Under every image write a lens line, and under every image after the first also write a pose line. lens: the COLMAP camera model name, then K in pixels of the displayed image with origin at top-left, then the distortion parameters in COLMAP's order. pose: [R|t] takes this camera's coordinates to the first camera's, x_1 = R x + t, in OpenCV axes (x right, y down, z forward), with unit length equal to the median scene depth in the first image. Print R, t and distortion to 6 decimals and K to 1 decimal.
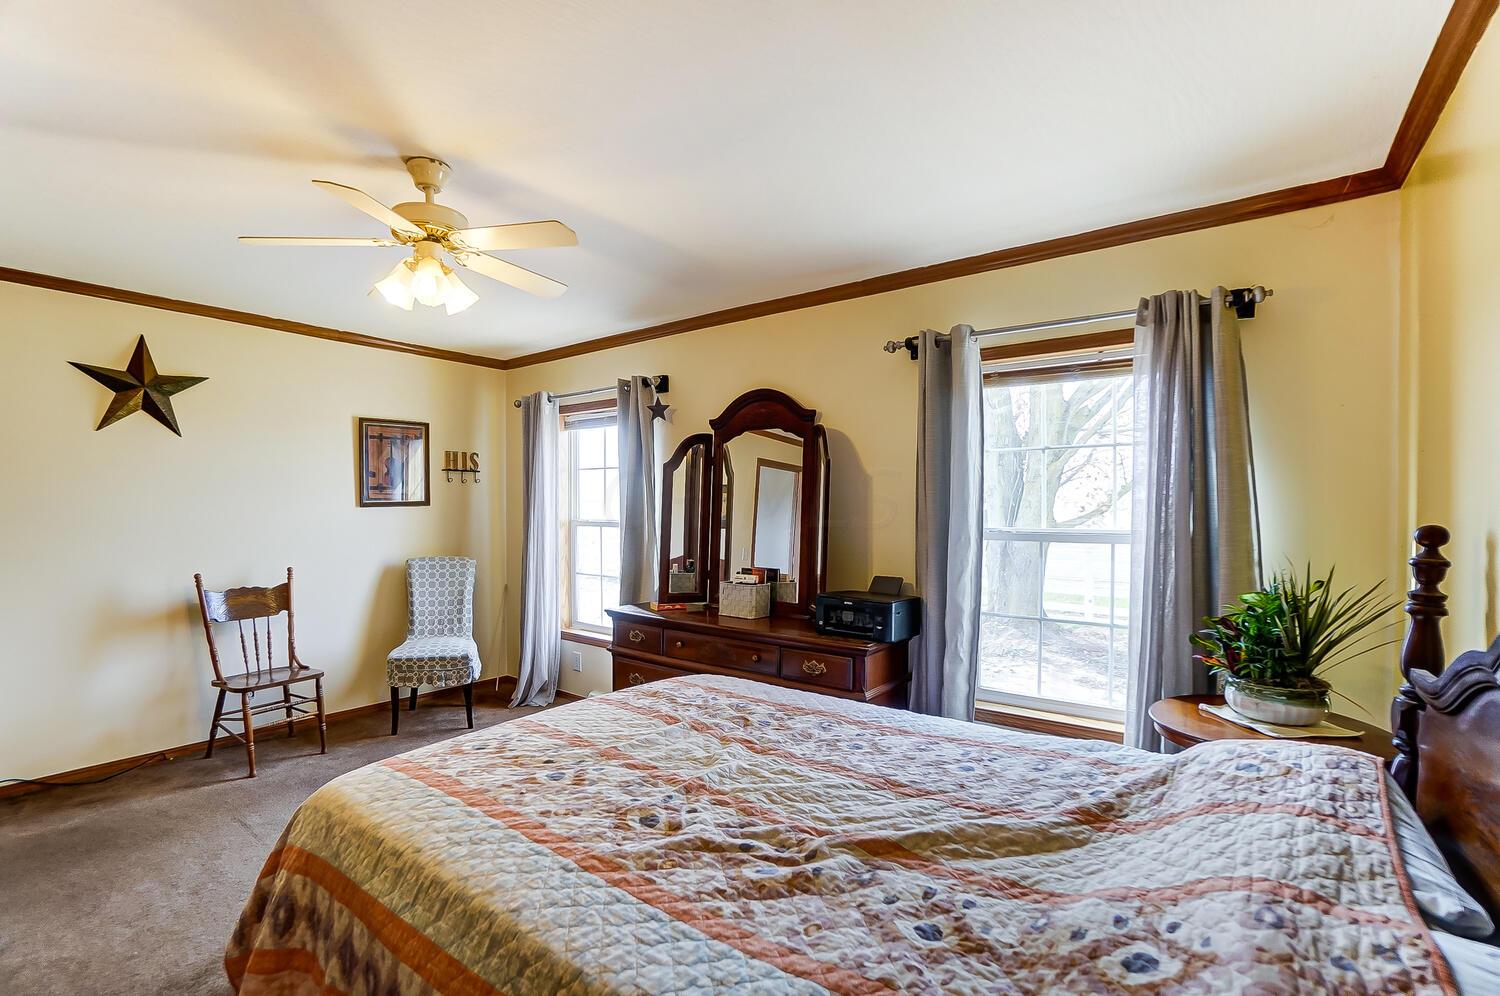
lens RADIAL K [[661.9, 0, 746.0], [0, 661.9, 491.1], [0, 0, 1]] dist [-0.076933, 0.030774]
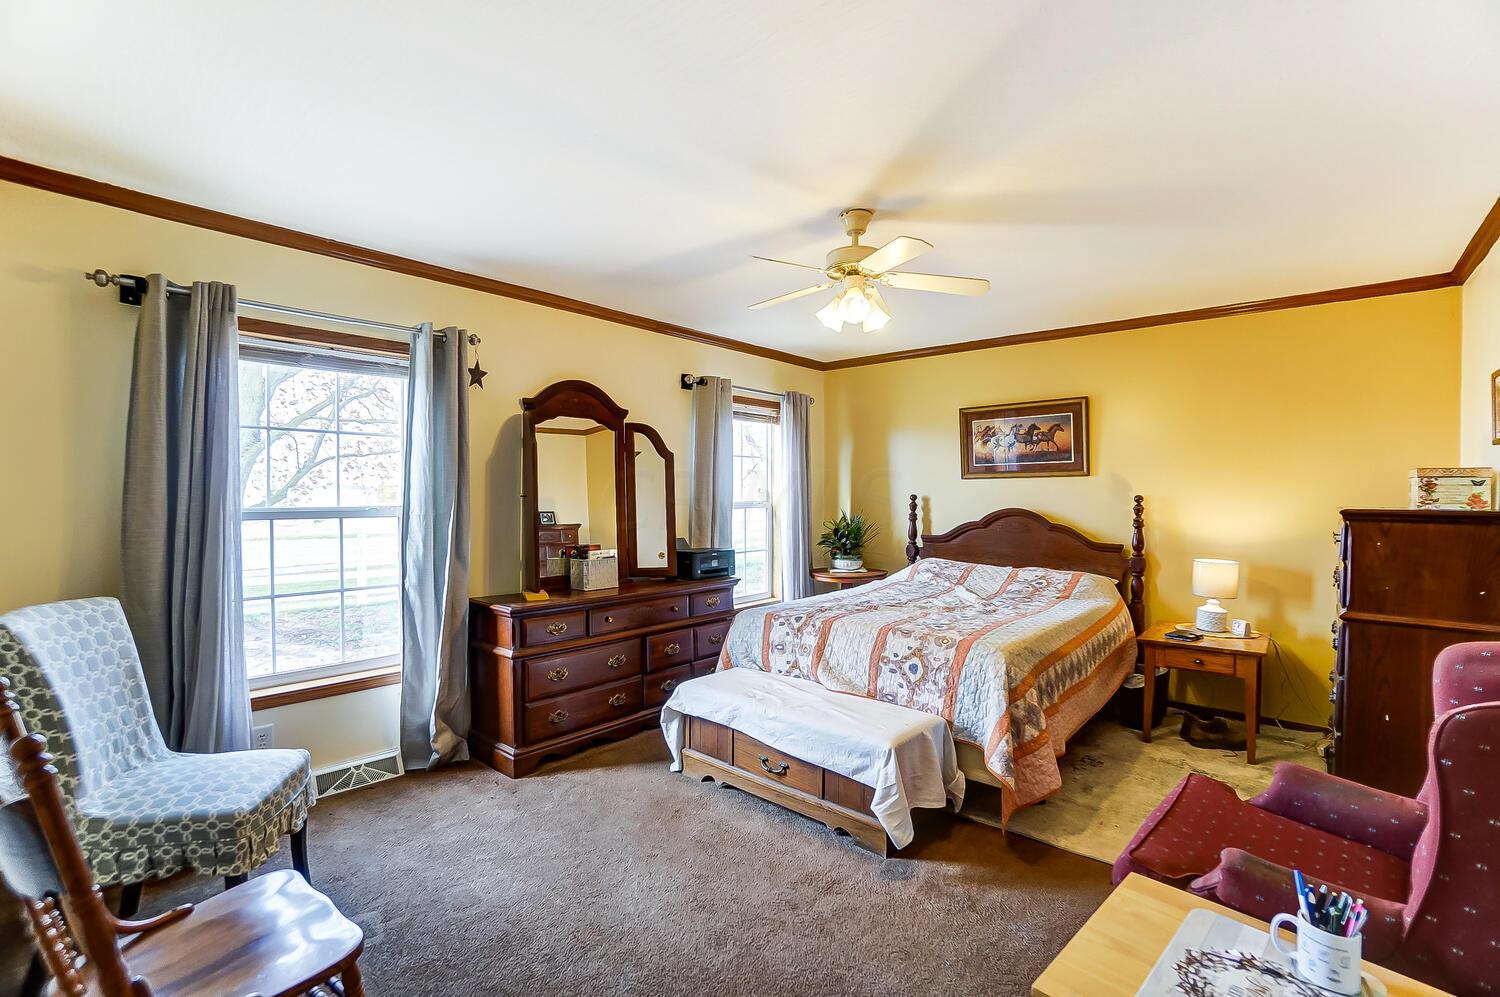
lens RADIAL K [[661.9, 0, 746.0], [0, 661.9, 491.6], [0, 0, 1]] dist [-0.076933, 0.030774]
pose [[0.077373, 0.002268, 0.997000, -1.073999], [-0.016498, 0.999863, -0.000994, 0.024745], [-0.996866, -0.016371, 0.077400, 0.665536]]
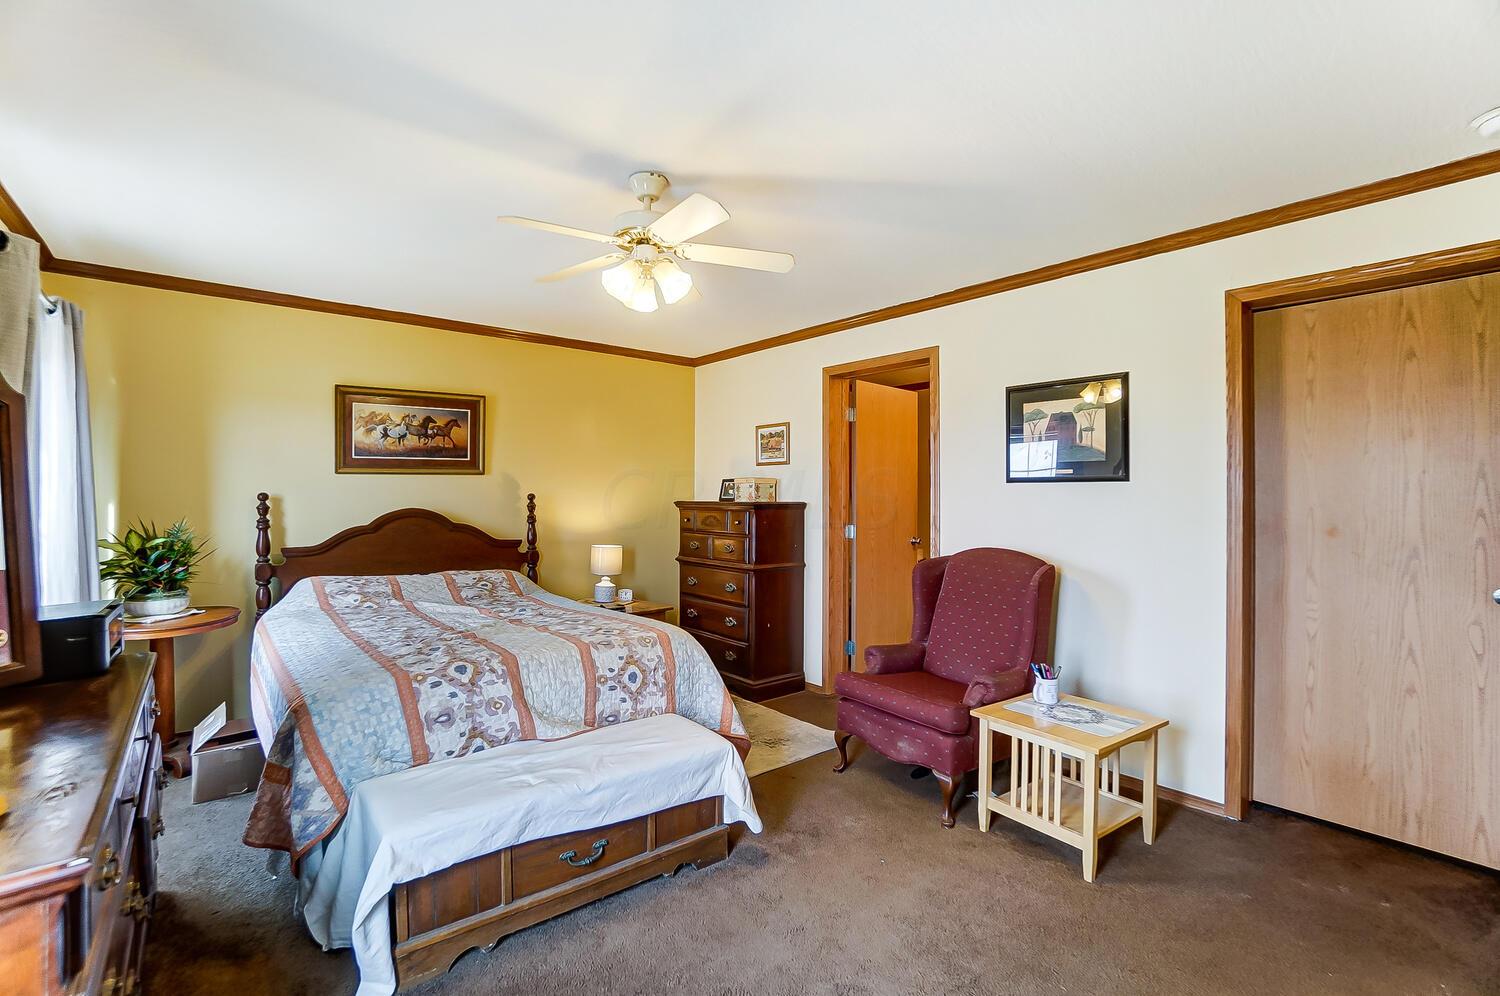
lens RADIAL K [[661.9, 0, 746.0], [0, 661.9, 491.1], [0, 0, 1]] dist [-0.076933, 0.030774]
pose [[-0.972429, 0.000423, 0.233199, -0.555857], [-0.004335, 0.999793, -0.019890, 0.037641], [-0.233159, -0.020353, -0.972226, 1.232537]]
